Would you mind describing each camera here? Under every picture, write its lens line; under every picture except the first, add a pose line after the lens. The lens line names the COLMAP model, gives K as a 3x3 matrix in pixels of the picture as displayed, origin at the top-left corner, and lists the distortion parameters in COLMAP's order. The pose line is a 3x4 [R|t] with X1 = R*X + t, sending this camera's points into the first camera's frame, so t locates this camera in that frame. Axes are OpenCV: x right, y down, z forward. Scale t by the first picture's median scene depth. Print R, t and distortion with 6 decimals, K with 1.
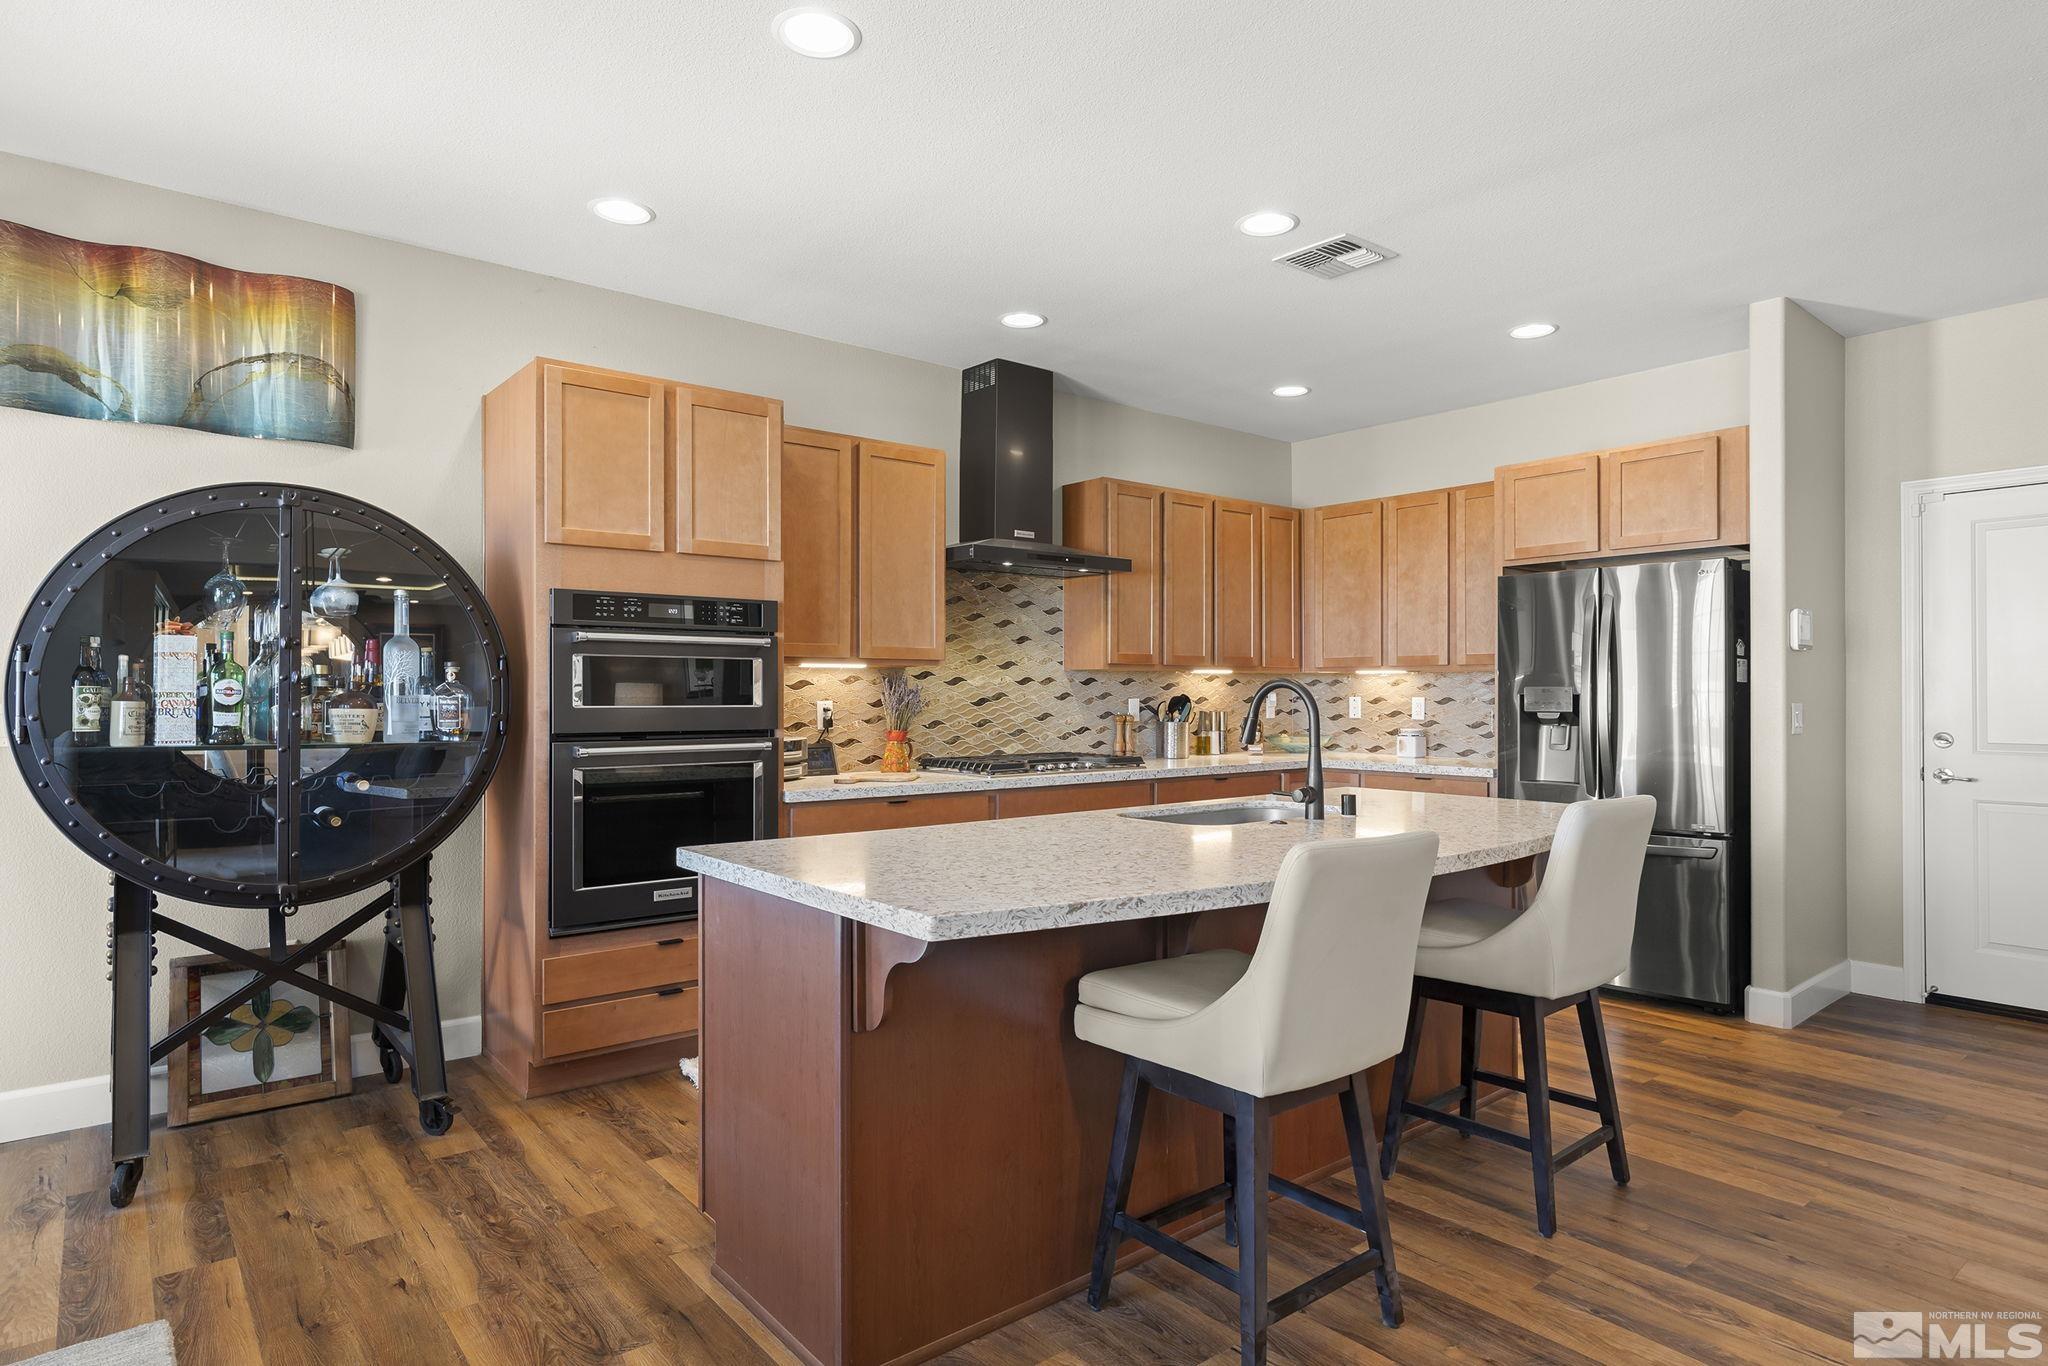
lens RADIAL K [[1122.8, 0, 1020.4], [0, 1122.8, 694.3], [0, 0, 1]] dist [0.001744, 0.000778]
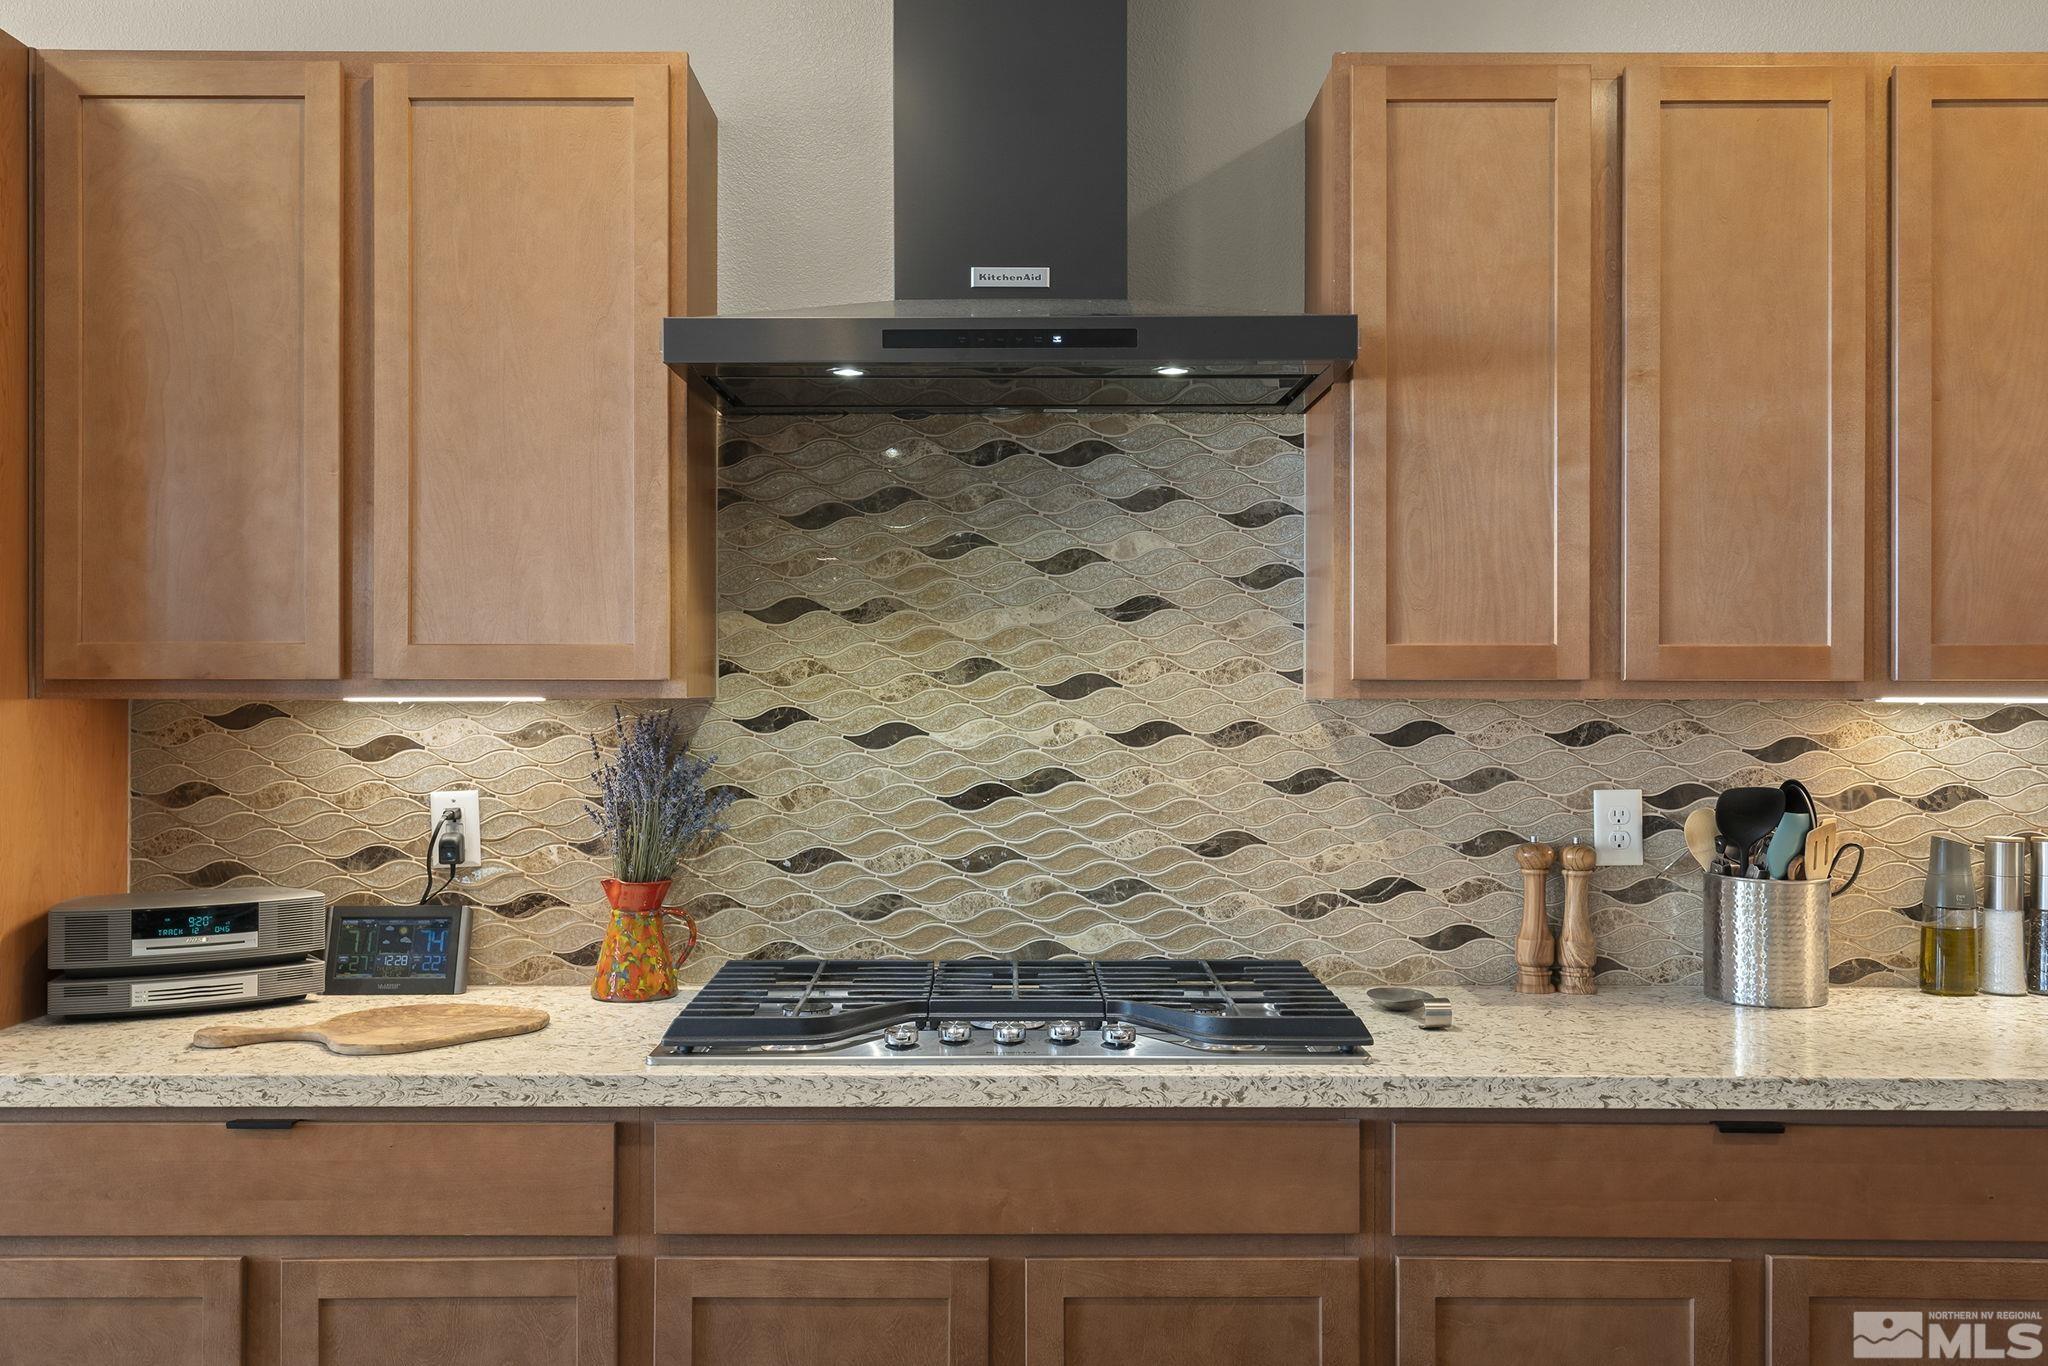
lens RADIAL K [[1825.1, 0, 1024.0], [0, 1825.1, 683.0], [0, 0, 1]] dist [0.011164, 0.005308]
pose [[0.777036, -0.001793, -0.629454, 0.334569], [-0.001970, 0.999984, -0.005281, -0.025509], [0.629453, 0.005344, 0.777020, 0.608138]]
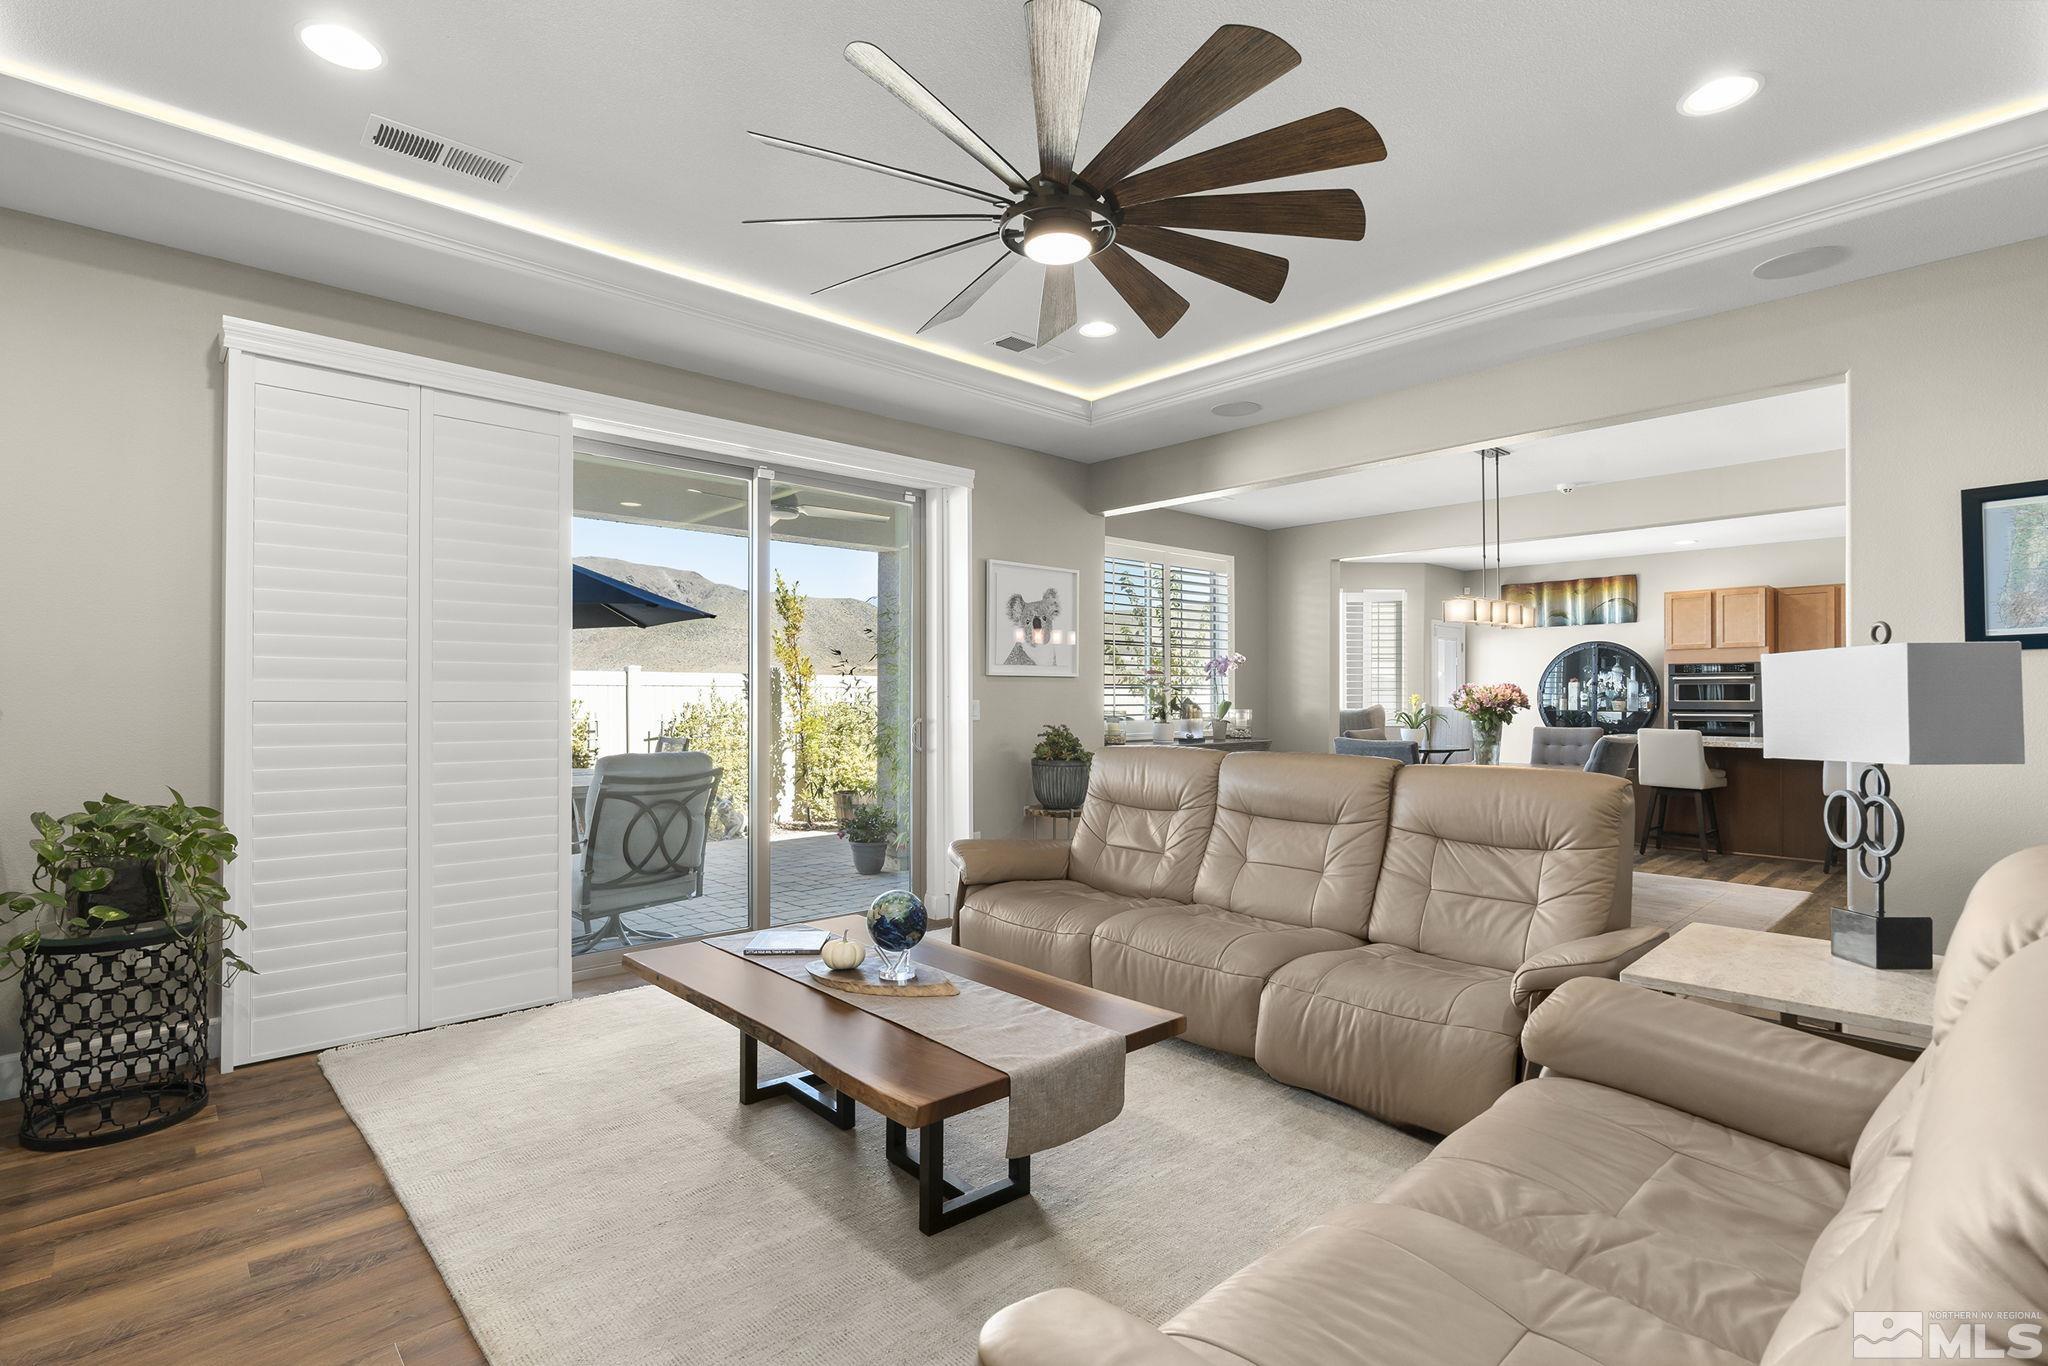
lens RADIAL K [[979.4, 0, 1024.1], [0, 979.4, 699.6], [0, 0, 1]] dist [0.000275, 0.000364]
pose [[0.057772, 0.001566, -0.998329, 1.552683], [-0.000732, 0.999999, 0.001526, 0.003313], [0.998330, 0.000642, 0.057773, -0.683303]]
